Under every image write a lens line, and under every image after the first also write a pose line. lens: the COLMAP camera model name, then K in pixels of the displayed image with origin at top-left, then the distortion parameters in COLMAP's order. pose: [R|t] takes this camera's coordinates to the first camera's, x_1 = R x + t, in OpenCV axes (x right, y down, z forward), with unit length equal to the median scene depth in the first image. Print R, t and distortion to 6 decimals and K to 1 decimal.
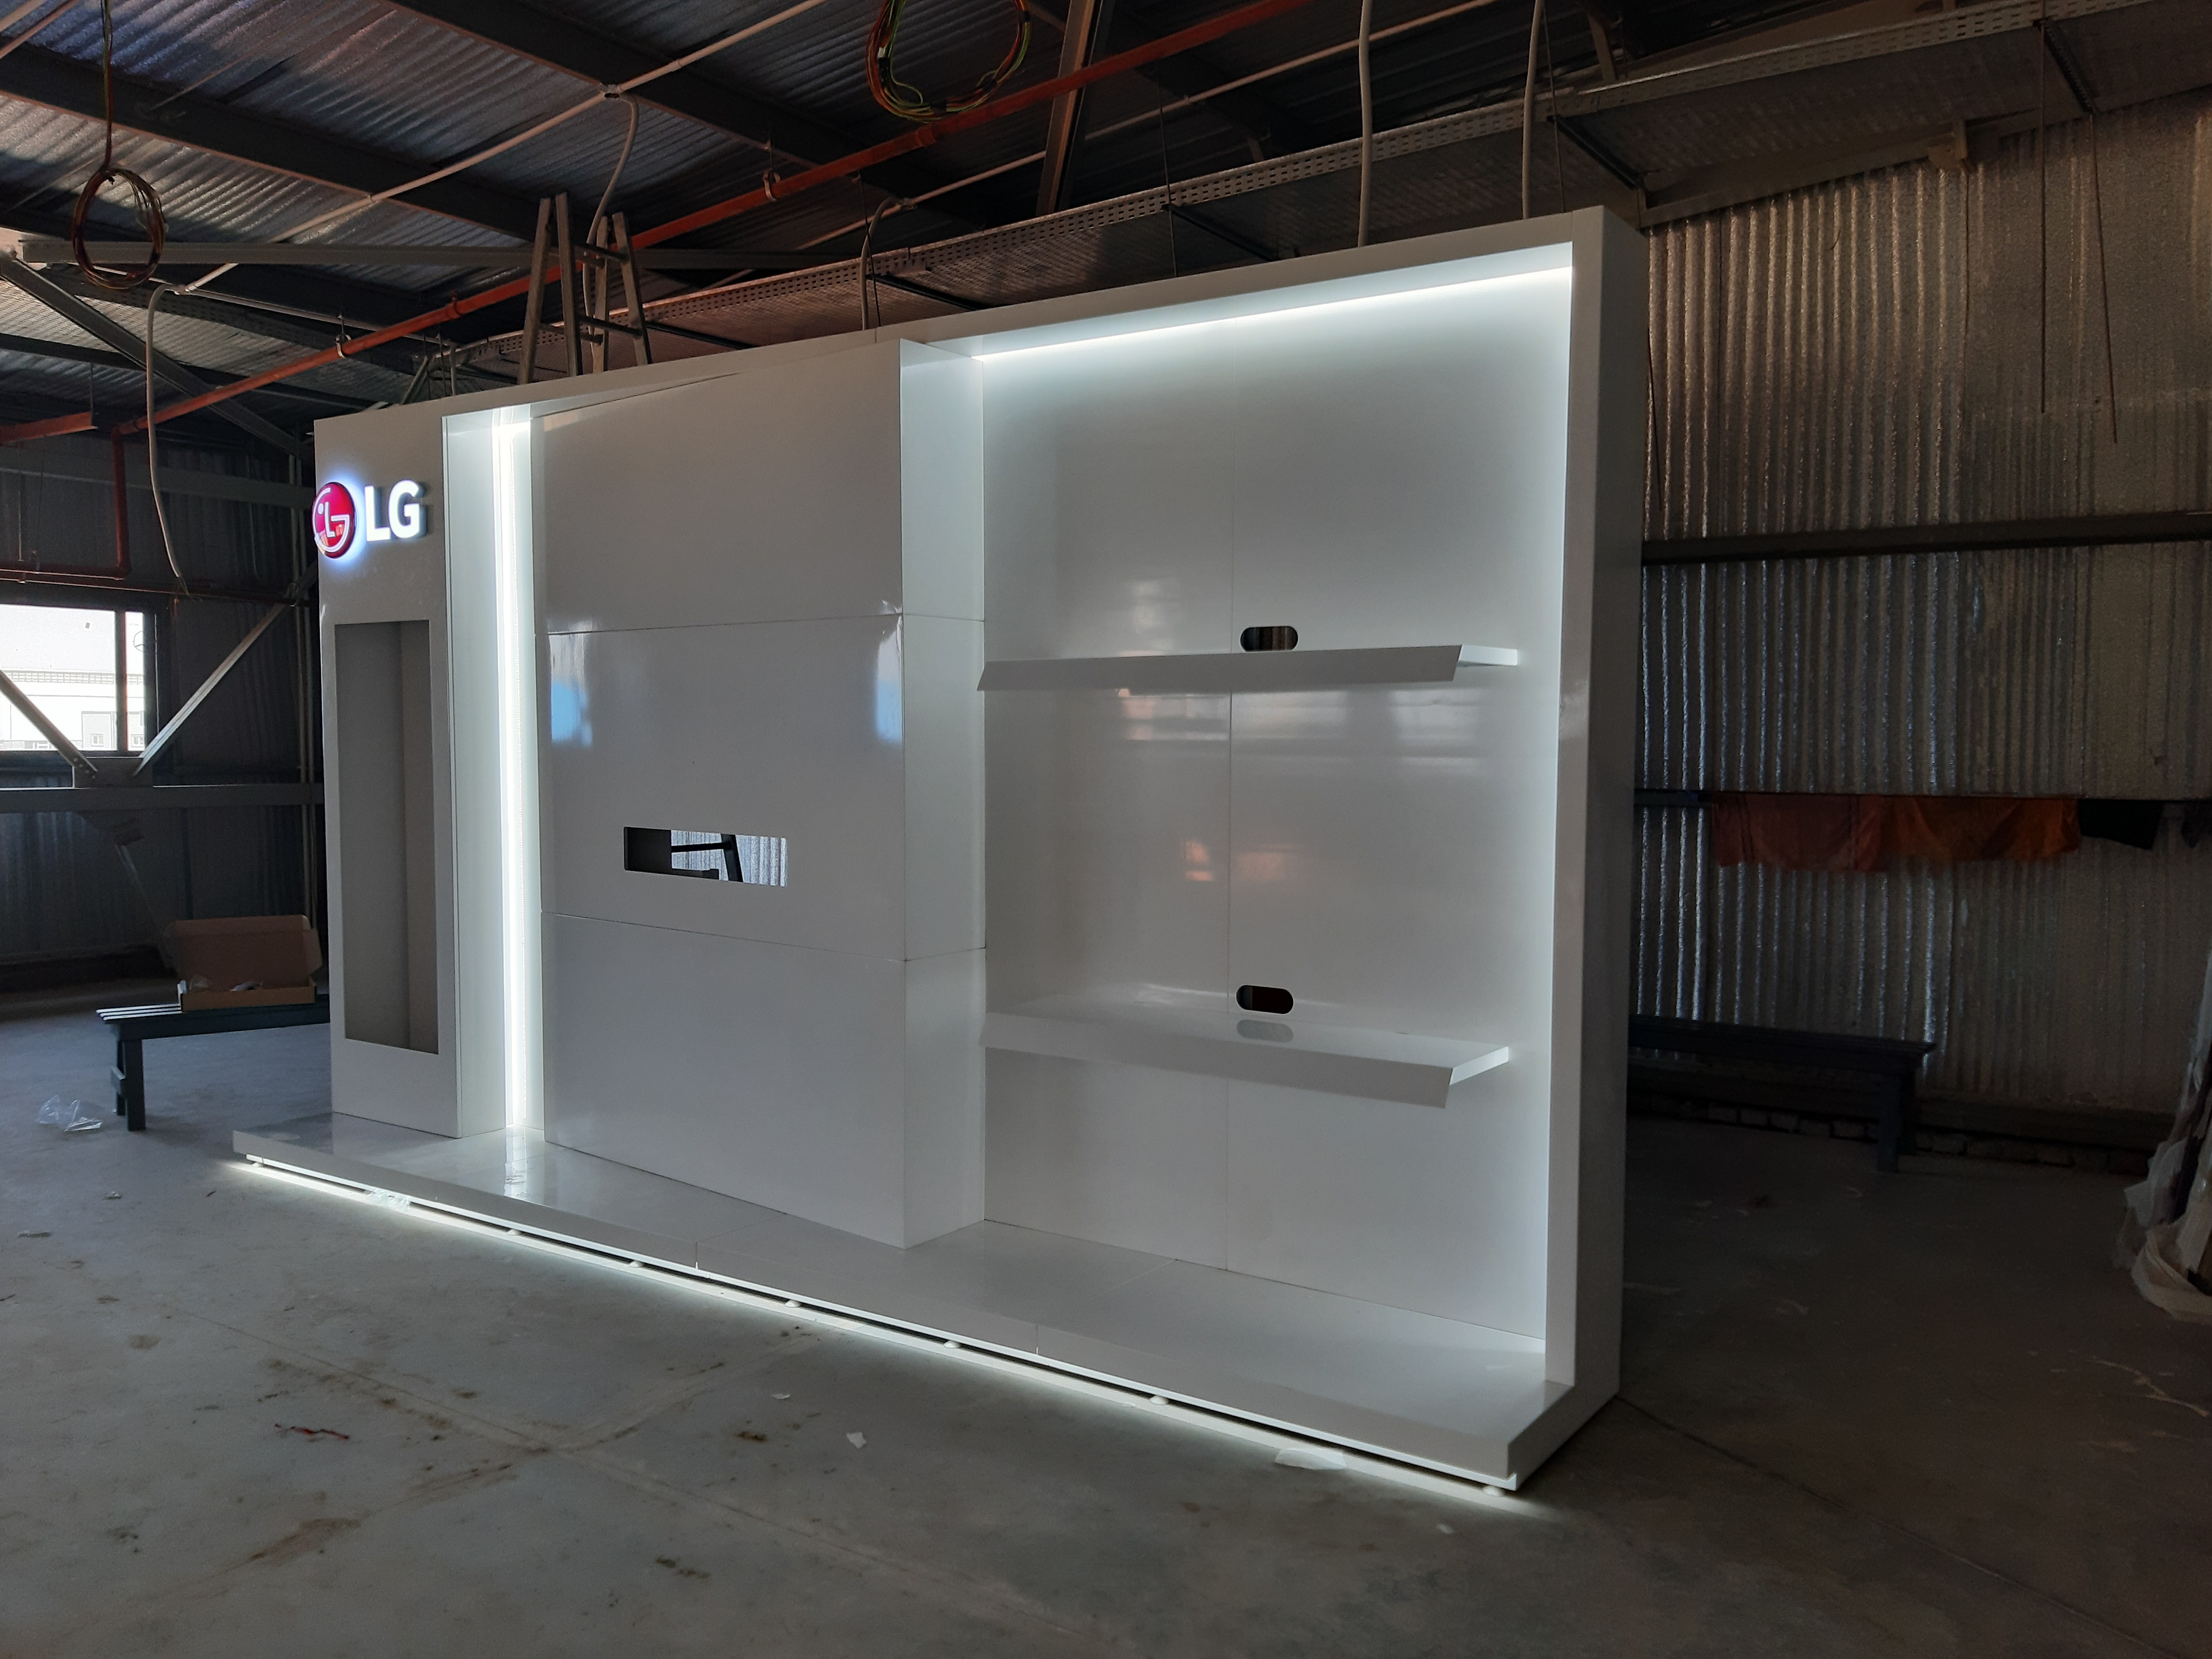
lens RADIAL K [[1749.2, 0, 1095.8], [0, 1749.2, 833.0], [0, 0, 1]] dist [0.032515, -0.067491]
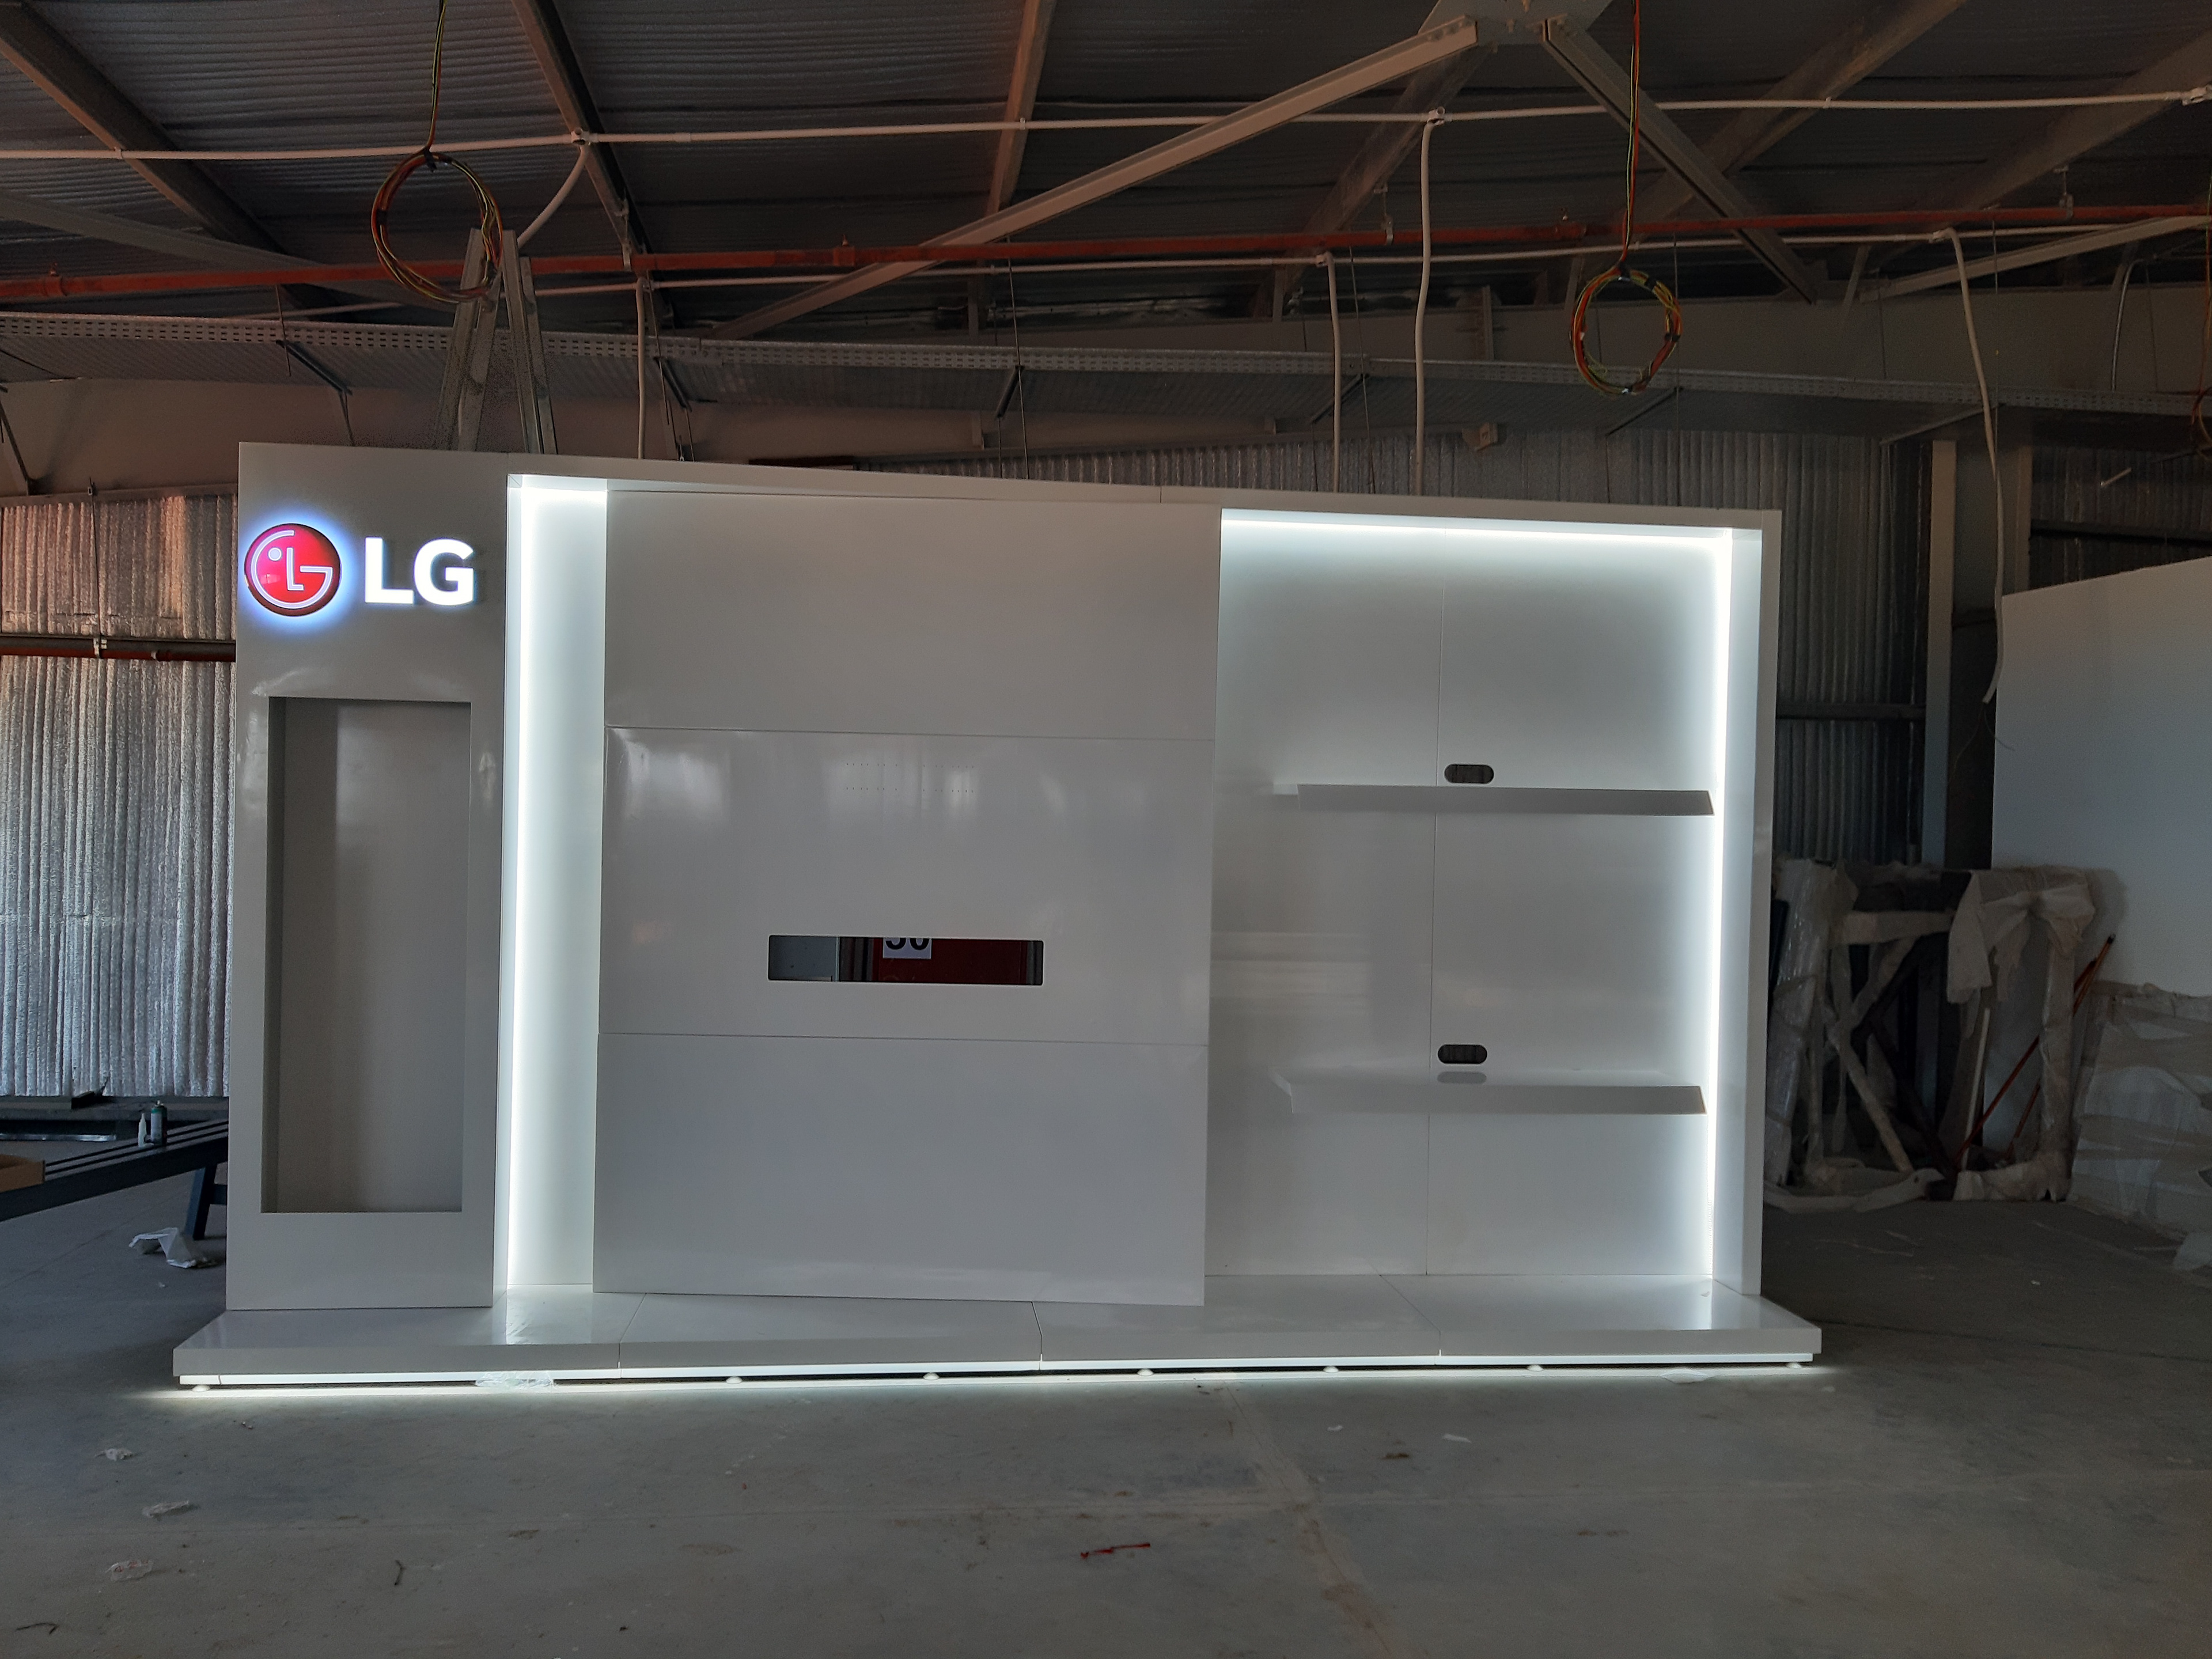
lens RADIAL K [[1749.2, 0, 1095.0], [0, 1749.2, 824.5], [0, 0, 1]] dist [0.032515, -0.067491]
pose [[0.752306, 0.012105, 0.658703, -0.865855], [0.021586, 0.998841, -0.043009, -0.021363], [-0.658461, 0.046575, 0.751173, 0.185933]]
